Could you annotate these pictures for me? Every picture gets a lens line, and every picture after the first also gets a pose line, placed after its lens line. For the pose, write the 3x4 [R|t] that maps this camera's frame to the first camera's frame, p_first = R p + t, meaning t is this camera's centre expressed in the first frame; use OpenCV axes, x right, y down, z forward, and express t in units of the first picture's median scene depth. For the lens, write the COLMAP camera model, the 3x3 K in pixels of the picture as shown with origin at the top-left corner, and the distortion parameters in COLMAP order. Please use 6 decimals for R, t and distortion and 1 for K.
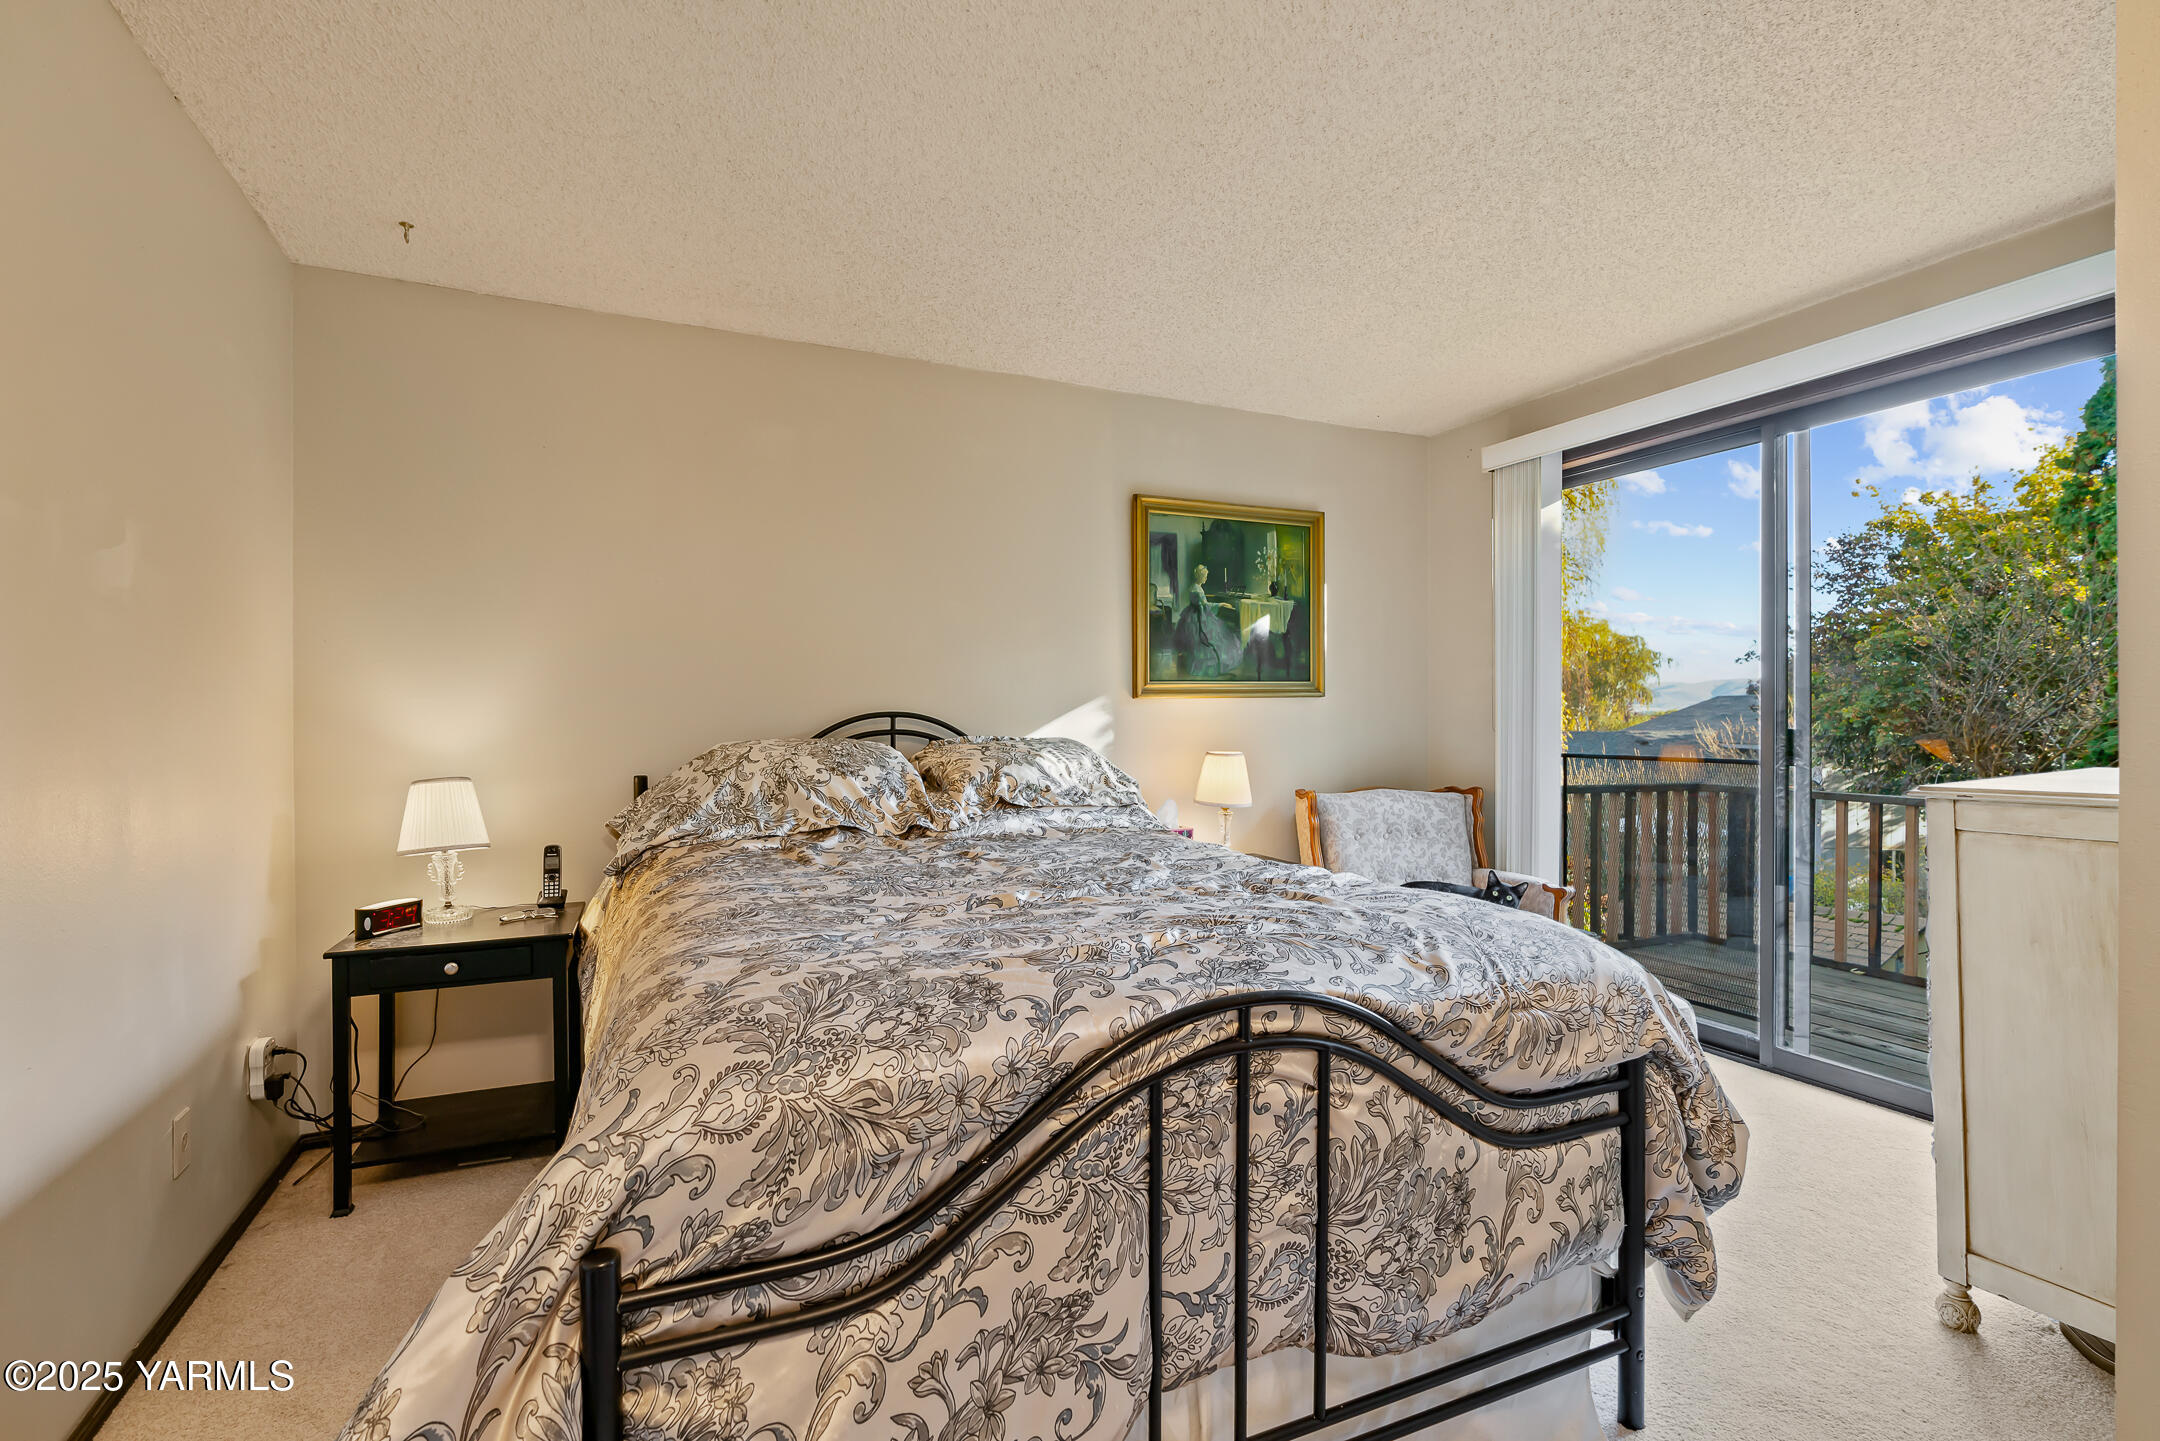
lens RADIAL K [[983.6, 0, 1080.8], [0, 983.6, 726.4], [0, 0, 1]] dist [-0.012002, 0.002875]
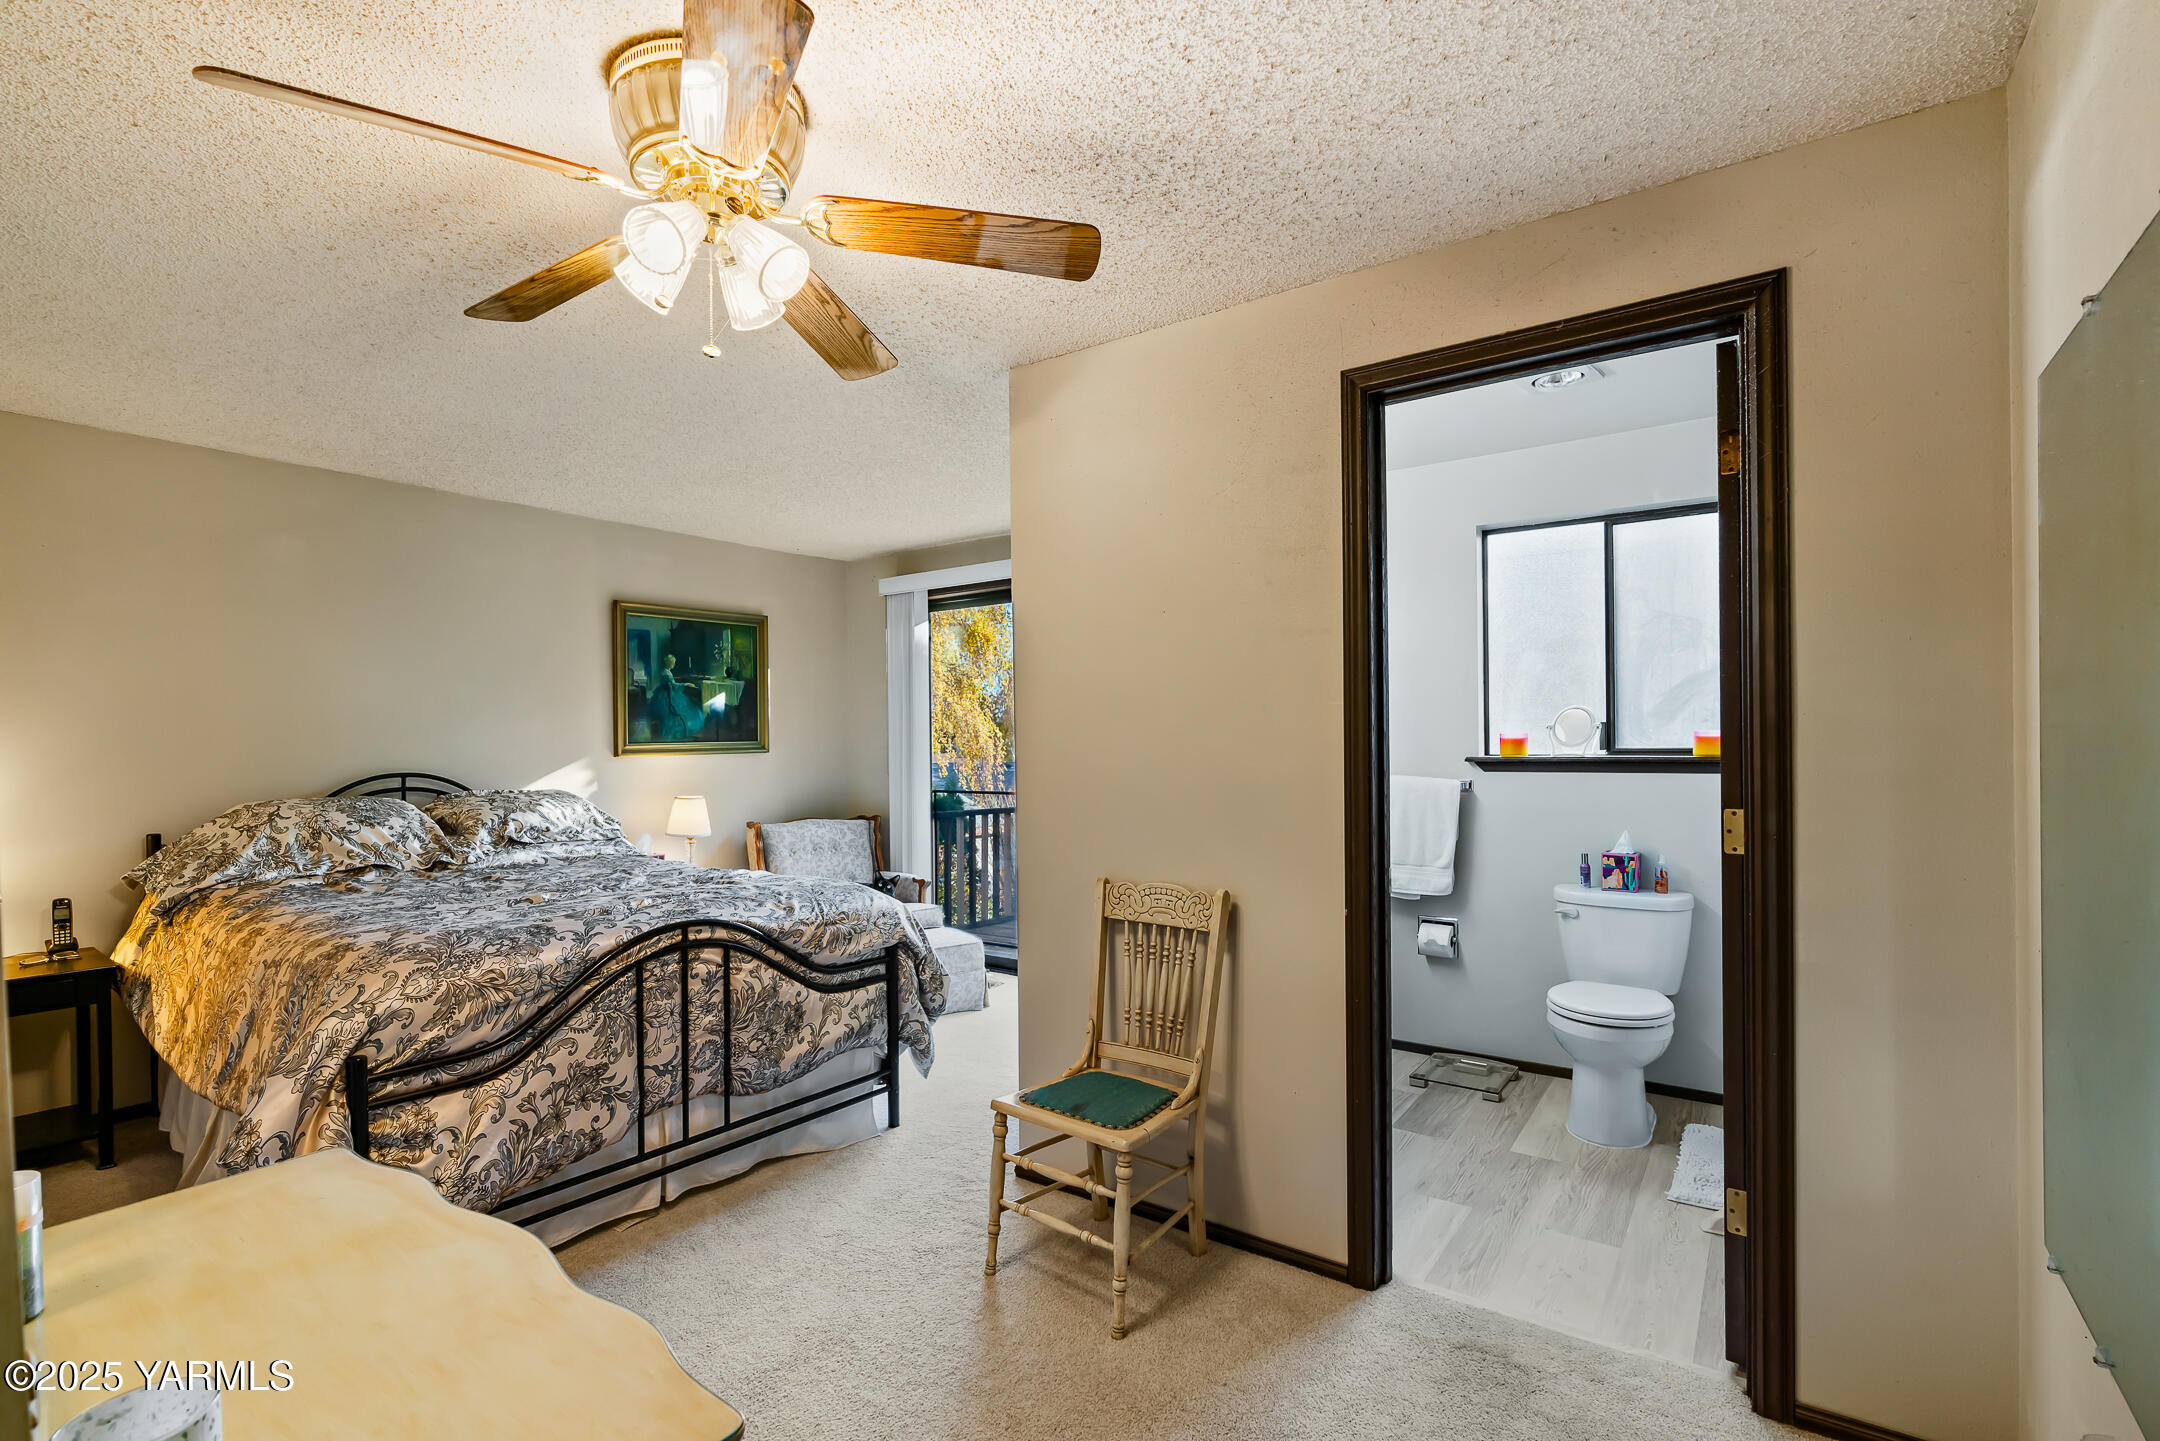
lens RADIAL K [[983.6, 0, 1068.7], [0, 983.6, 749.1], [0, 0, 1]] dist [-0.012002, 0.002875]
pose [[0.878876, -0.007359, 0.476993, -0.087868], [0.011226, 0.999923, -0.005257, -0.059349], [-0.476917, 0.009975, 0.878892, -0.989578]]
